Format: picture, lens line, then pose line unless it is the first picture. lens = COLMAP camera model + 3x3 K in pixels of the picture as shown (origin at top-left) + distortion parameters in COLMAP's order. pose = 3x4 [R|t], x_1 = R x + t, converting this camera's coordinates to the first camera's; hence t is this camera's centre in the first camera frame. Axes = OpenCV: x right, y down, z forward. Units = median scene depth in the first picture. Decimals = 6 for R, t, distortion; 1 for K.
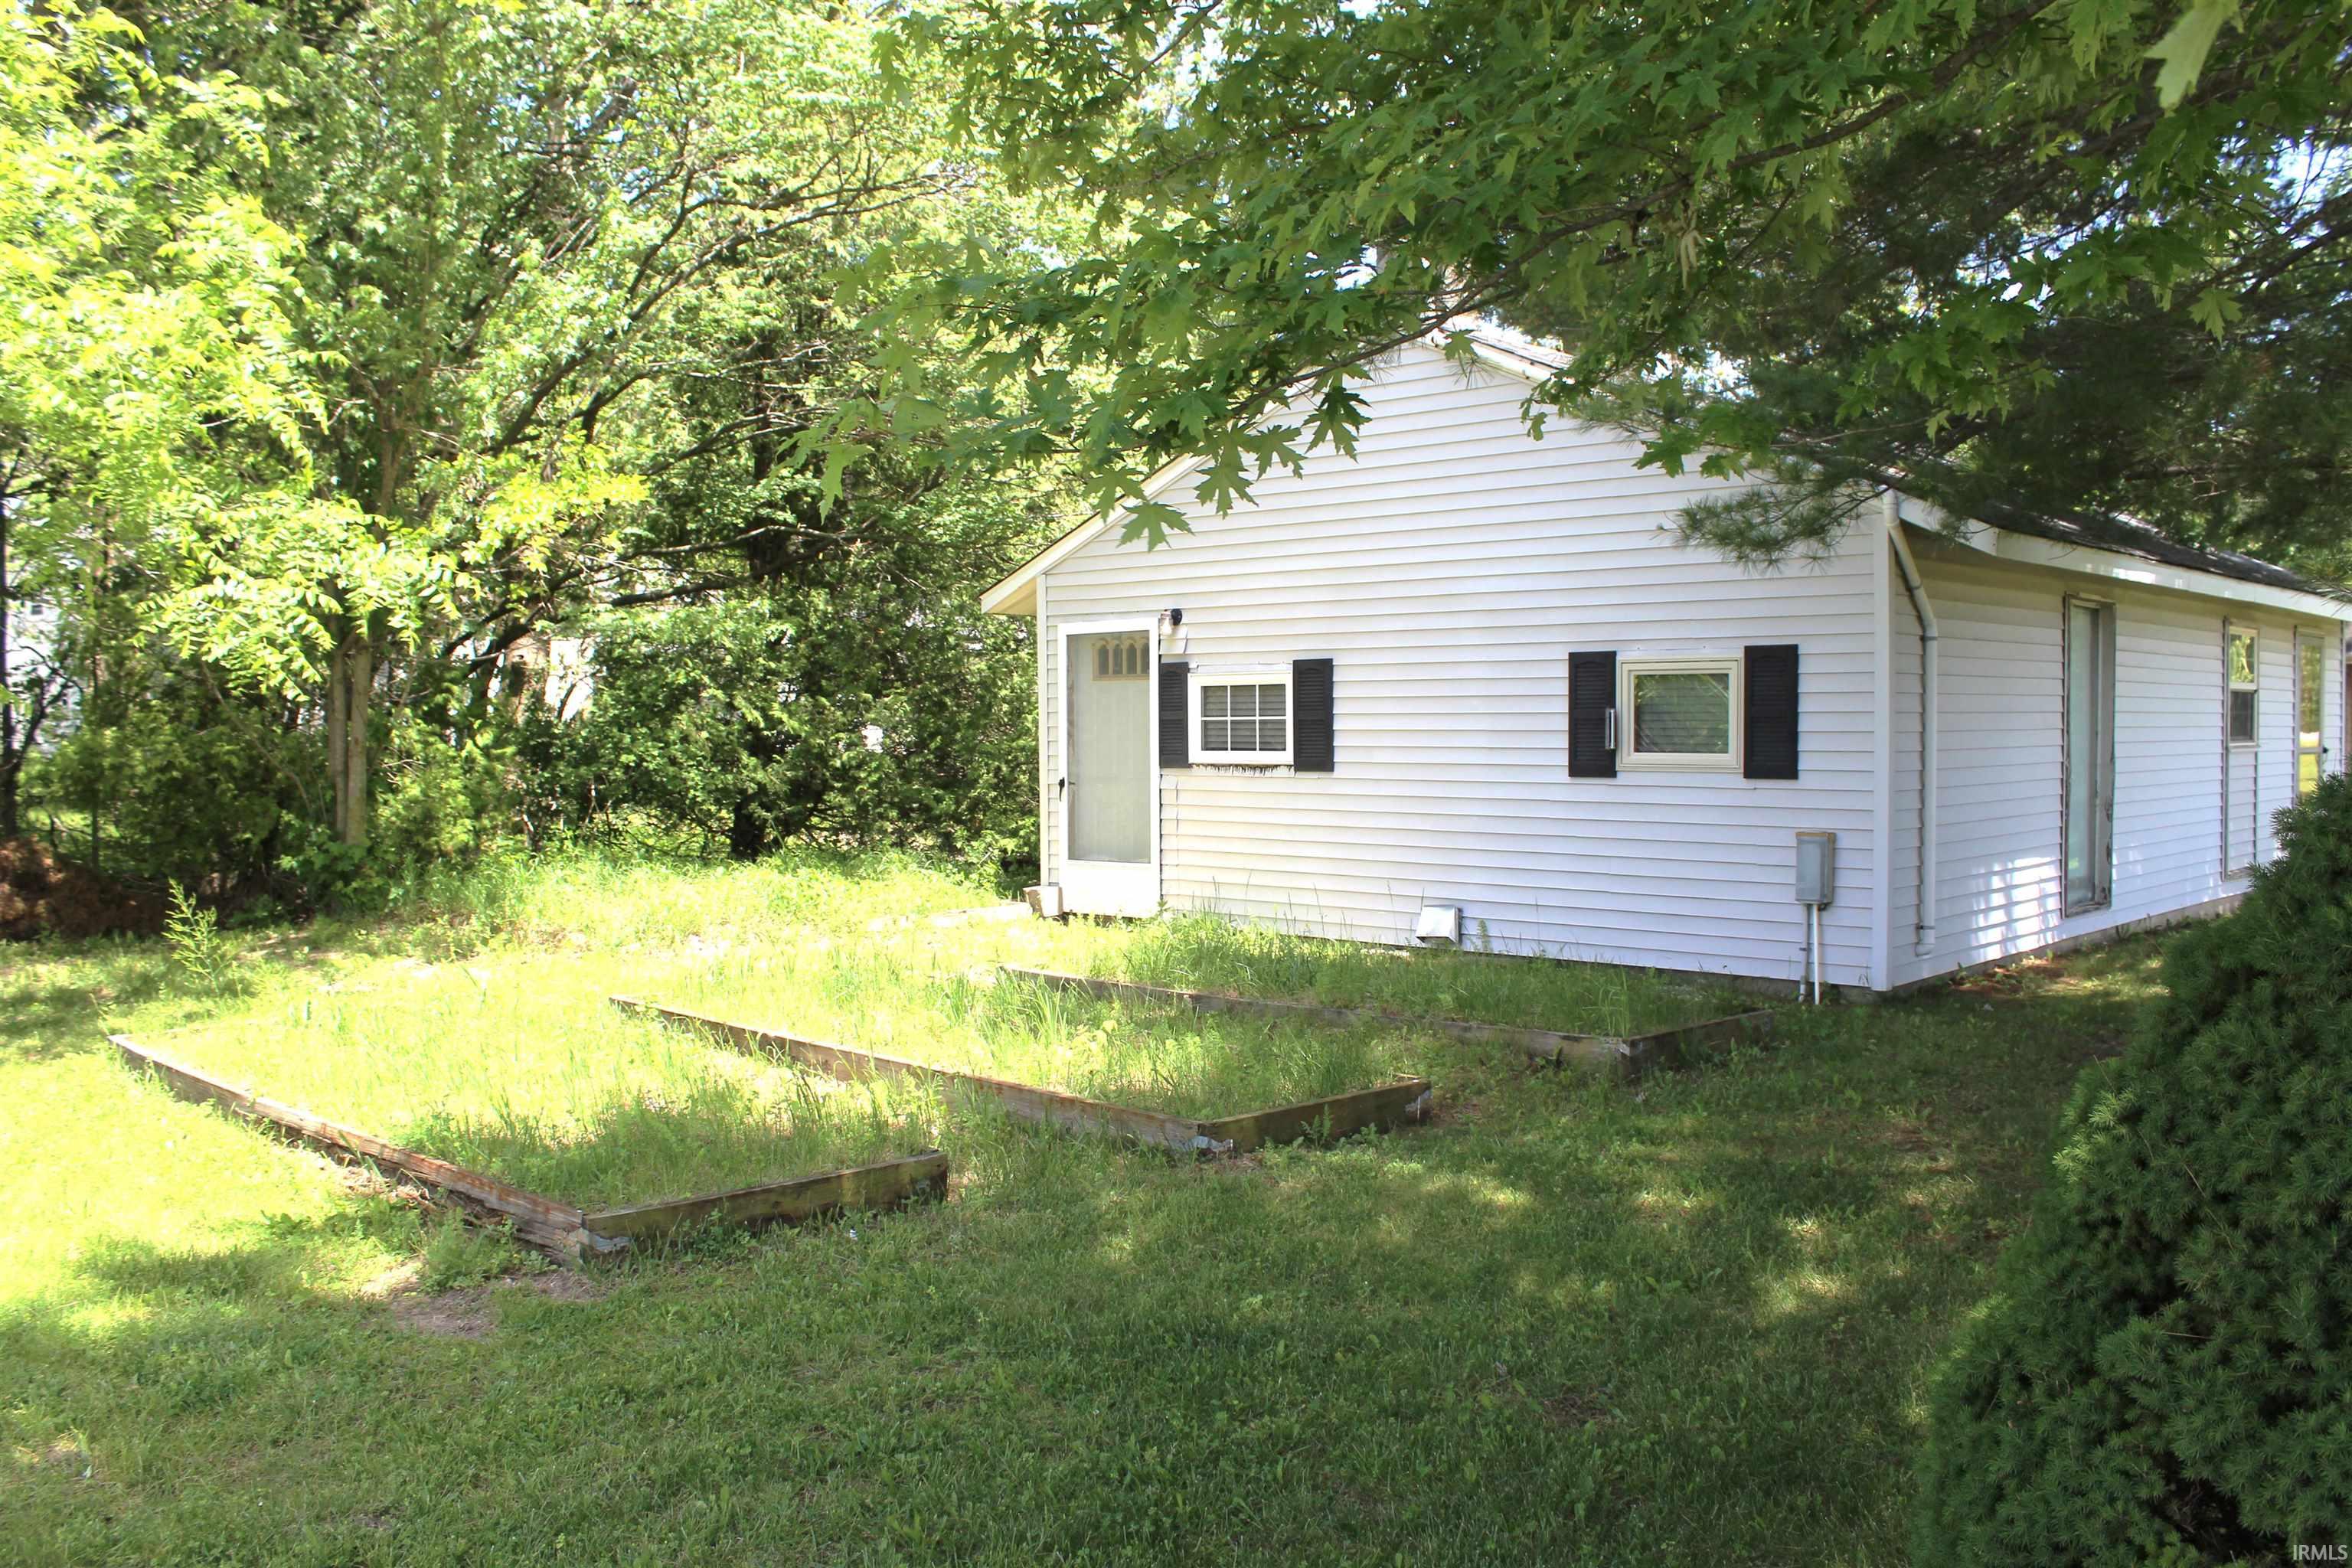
lens RADIAL K [[2007.3, 0, 1167.2], [0, 2007.3, 785.2], [0, 0, 1]] dist [-0.149574, 0.059501]
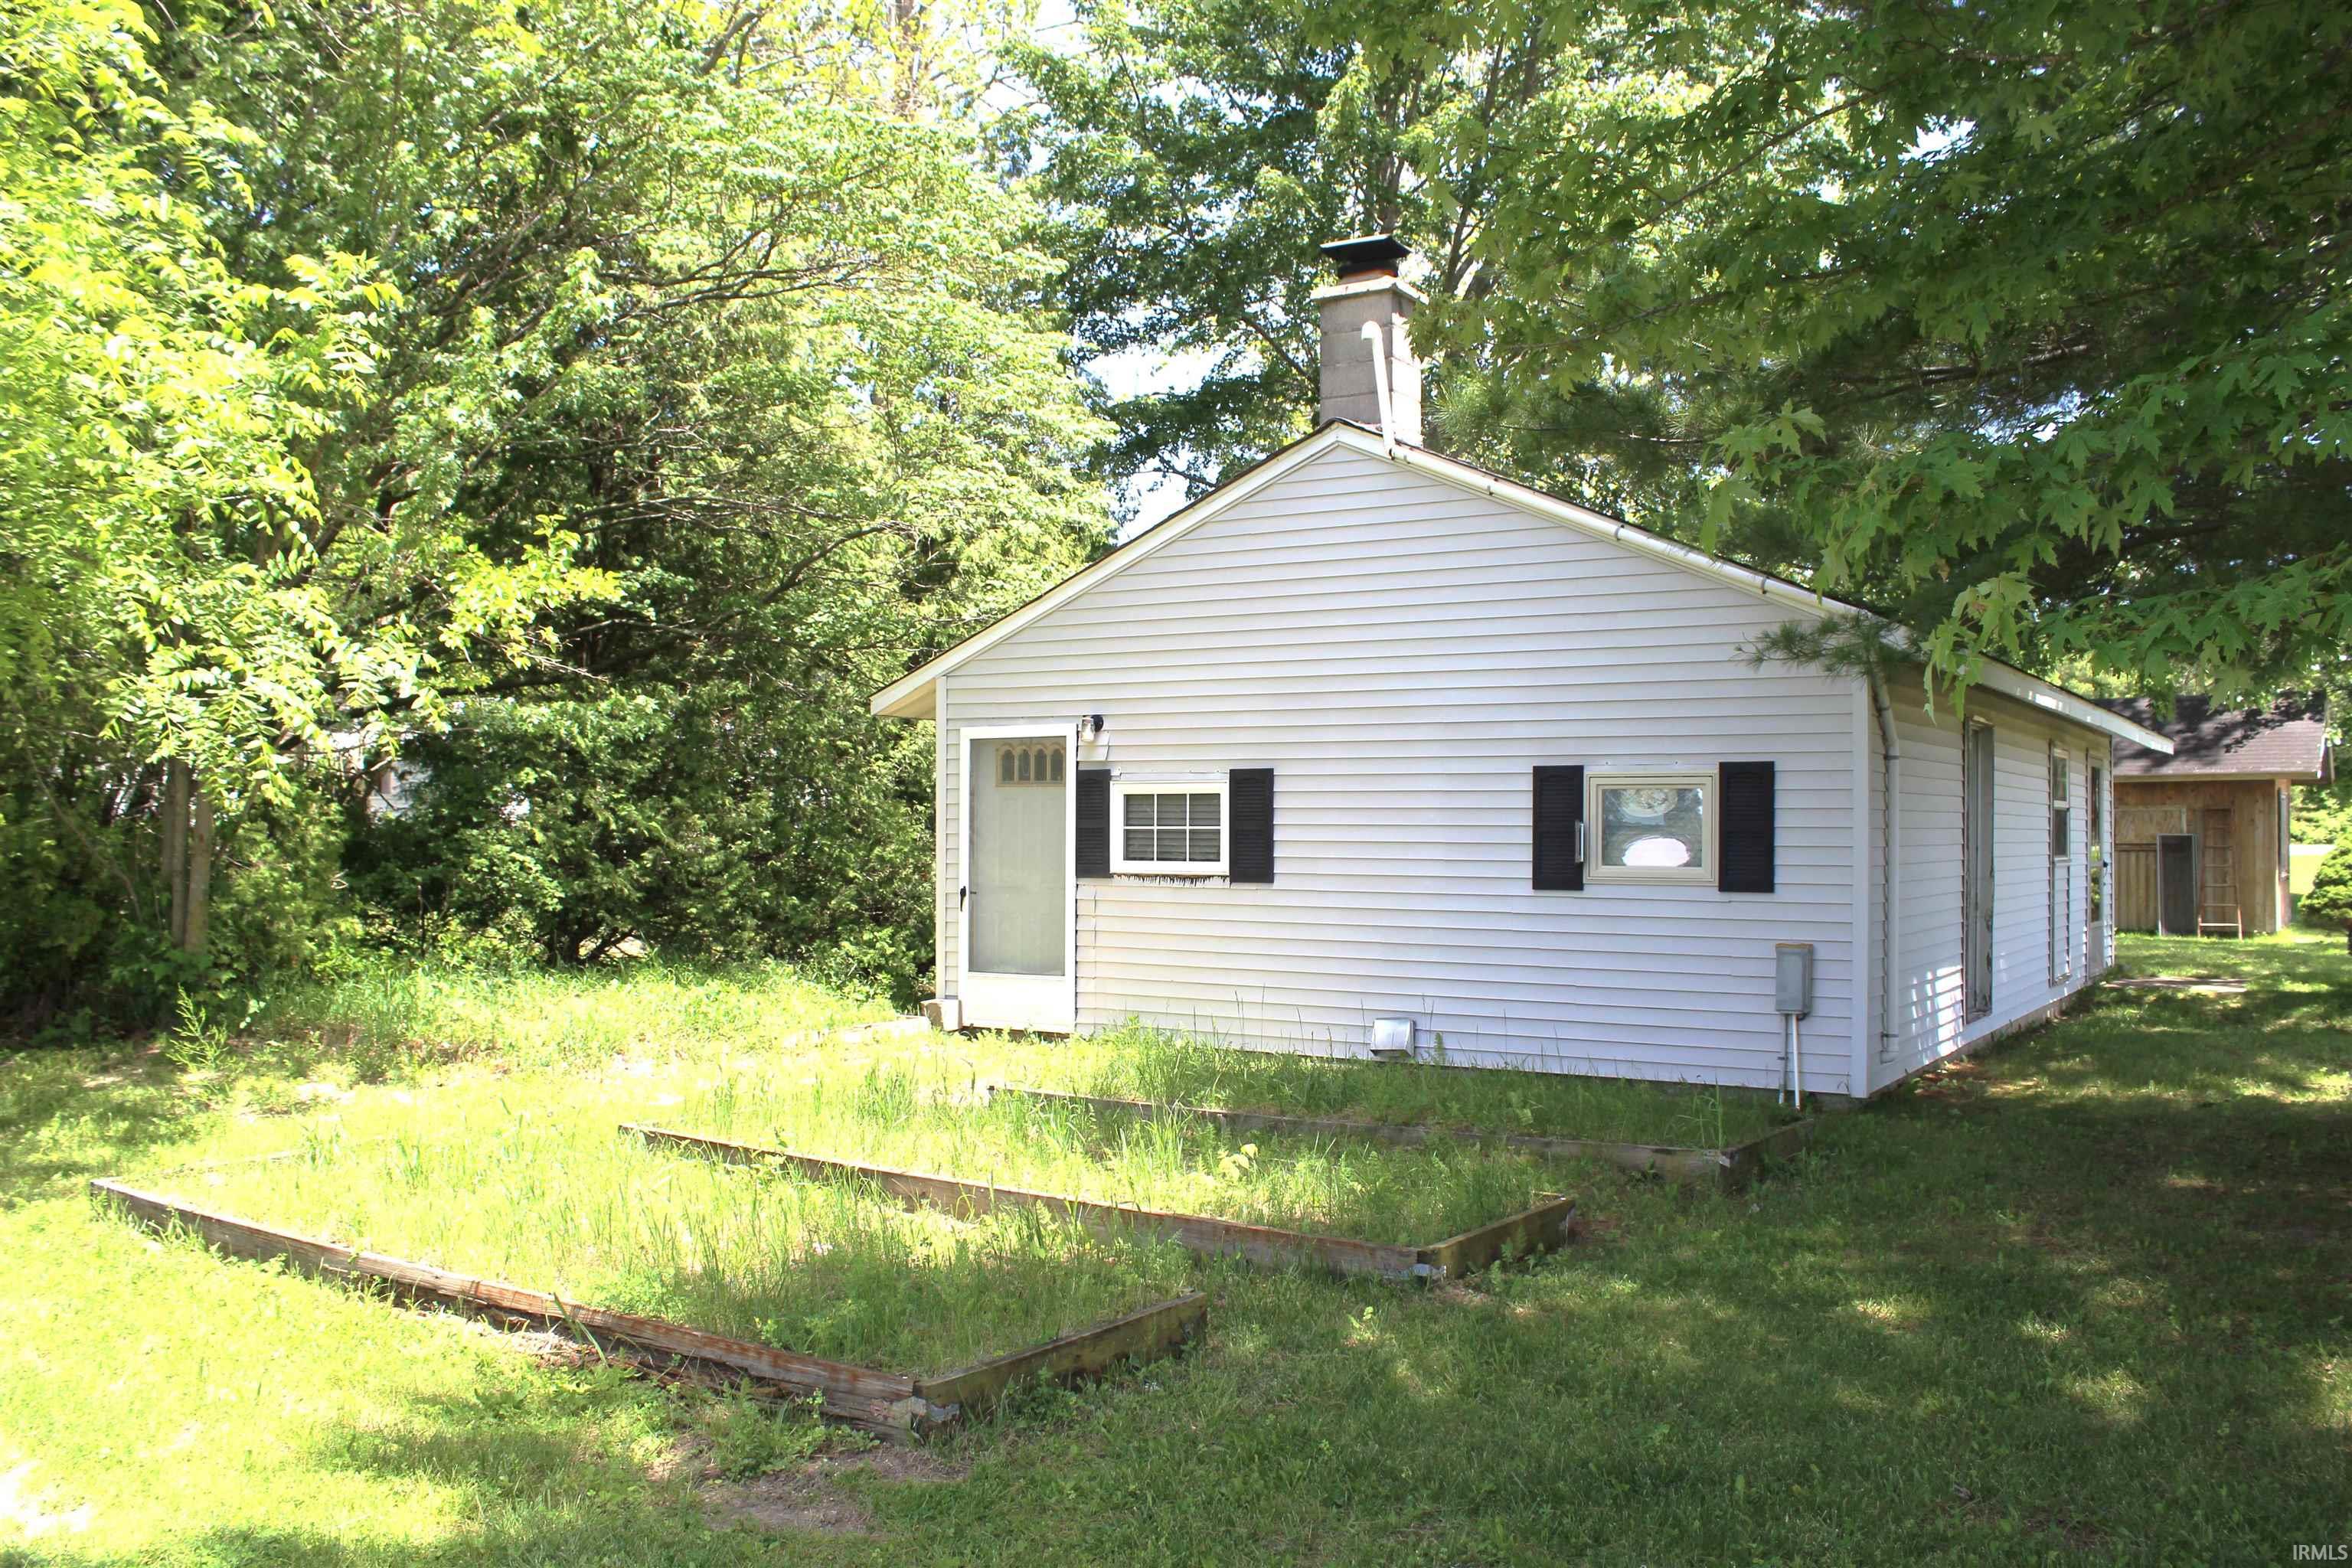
lens RADIAL K [[2007.3, 0, 1178.5], [0, 2007.3, 784.2], [0, 0, 1]] dist [-0.149574, 0.059501]
pose [[0.982247, 0.014997, 0.186992, -0.161158], [-0.004986, 0.998534, -0.053896, -0.001949], [-0.187527, 0.052007, 0.980882, 0.039820]]
